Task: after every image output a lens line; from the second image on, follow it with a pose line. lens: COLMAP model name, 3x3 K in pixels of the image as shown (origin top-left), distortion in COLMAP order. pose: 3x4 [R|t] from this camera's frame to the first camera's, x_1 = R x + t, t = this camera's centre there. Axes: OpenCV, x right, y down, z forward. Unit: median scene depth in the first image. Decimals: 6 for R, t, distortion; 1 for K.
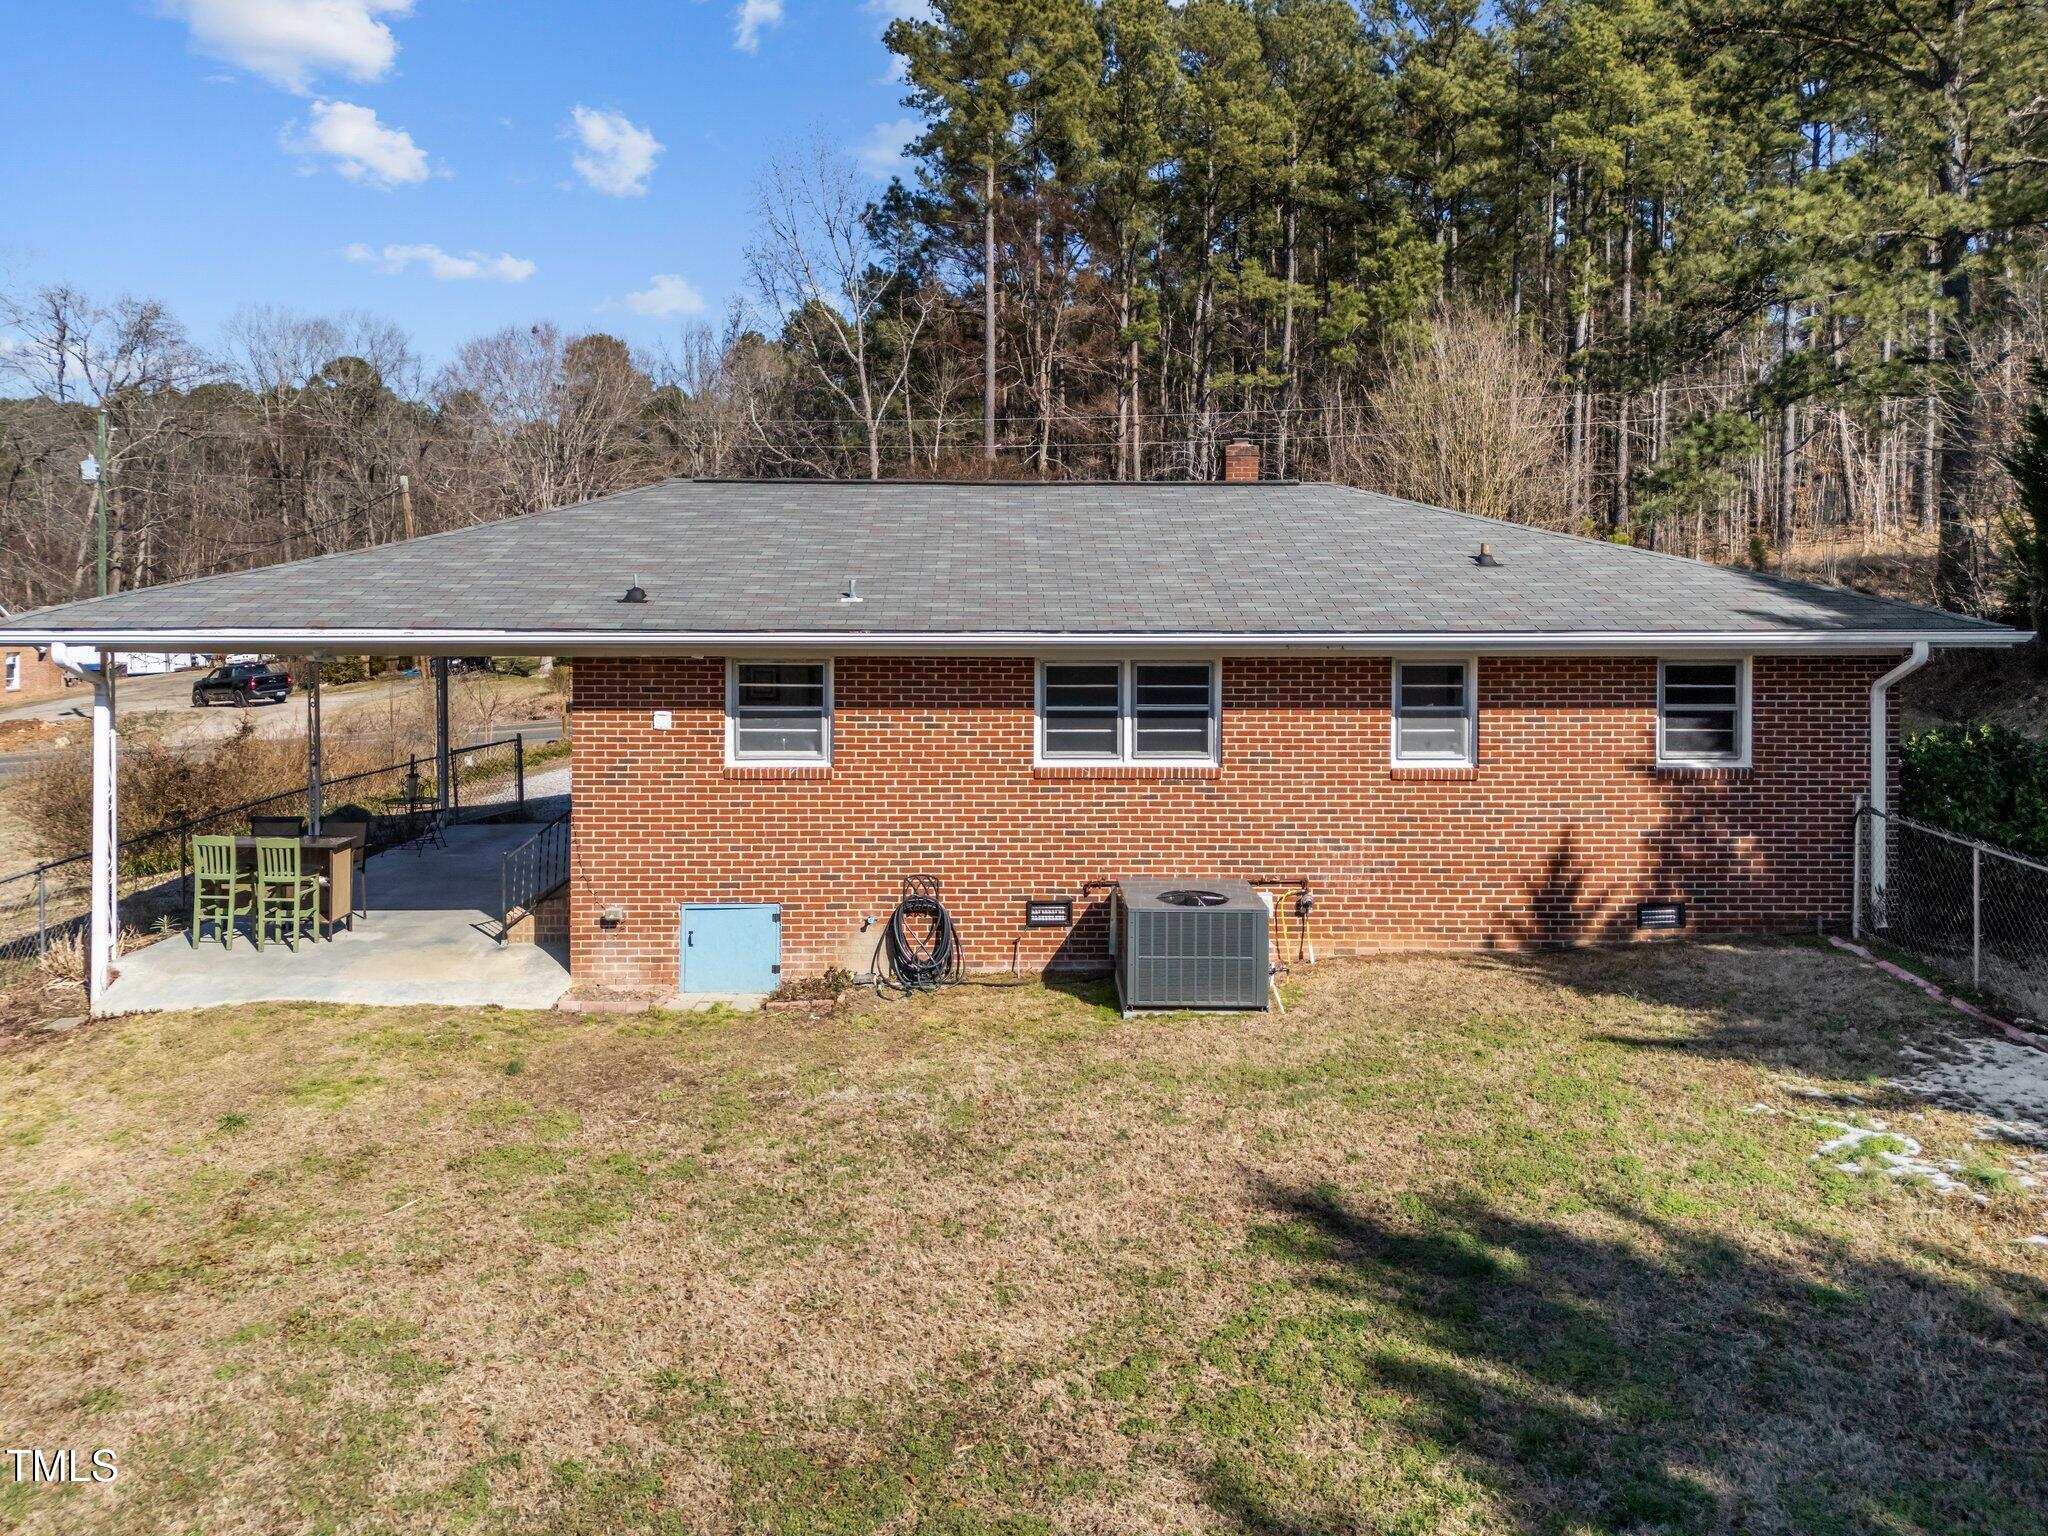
lens RADIAL K [[1505.8, 0, 1024.0], [0, 1505.8, 768.0], [0, 0, 1]] dist [0.086338, -0.076318]
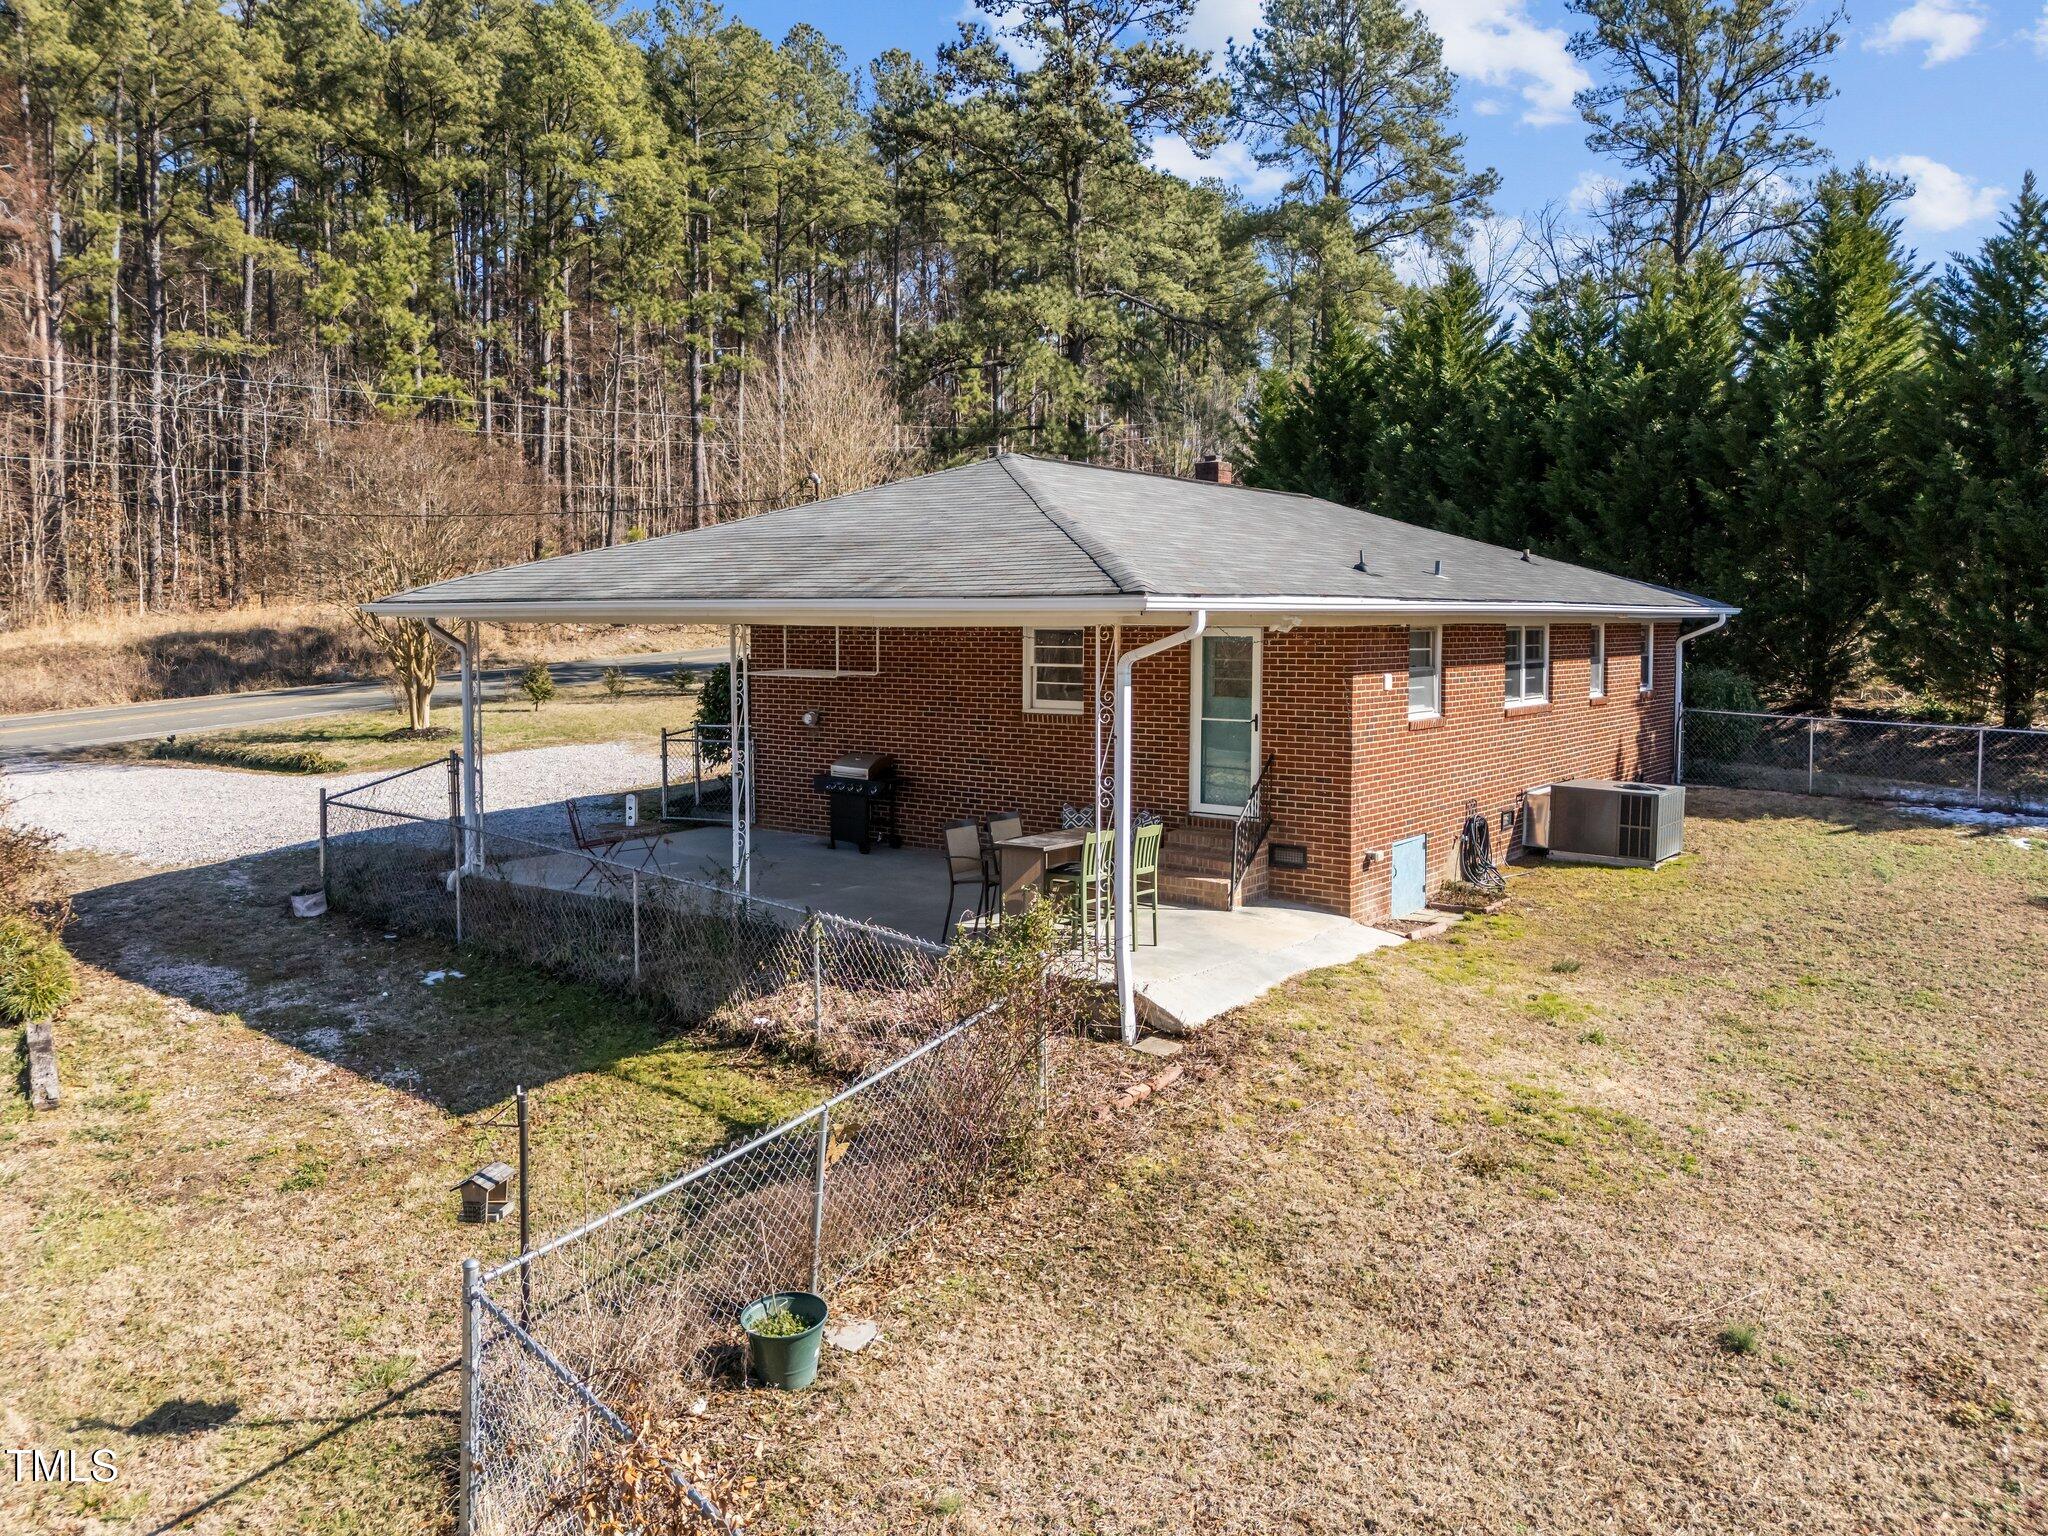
lens RADIAL K [[1505.8, 0, 1024.0], [0, 1505.8, 768.0], [0, 0, 1]] dist [0.086338, -0.076318]
pose [[0.643103, -0.075895, 0.762010, -1.180331], [0.081291, 0.996220, 0.030616, -0.022456], [-0.761453, 0.042255, 0.646841, 0.449999]]
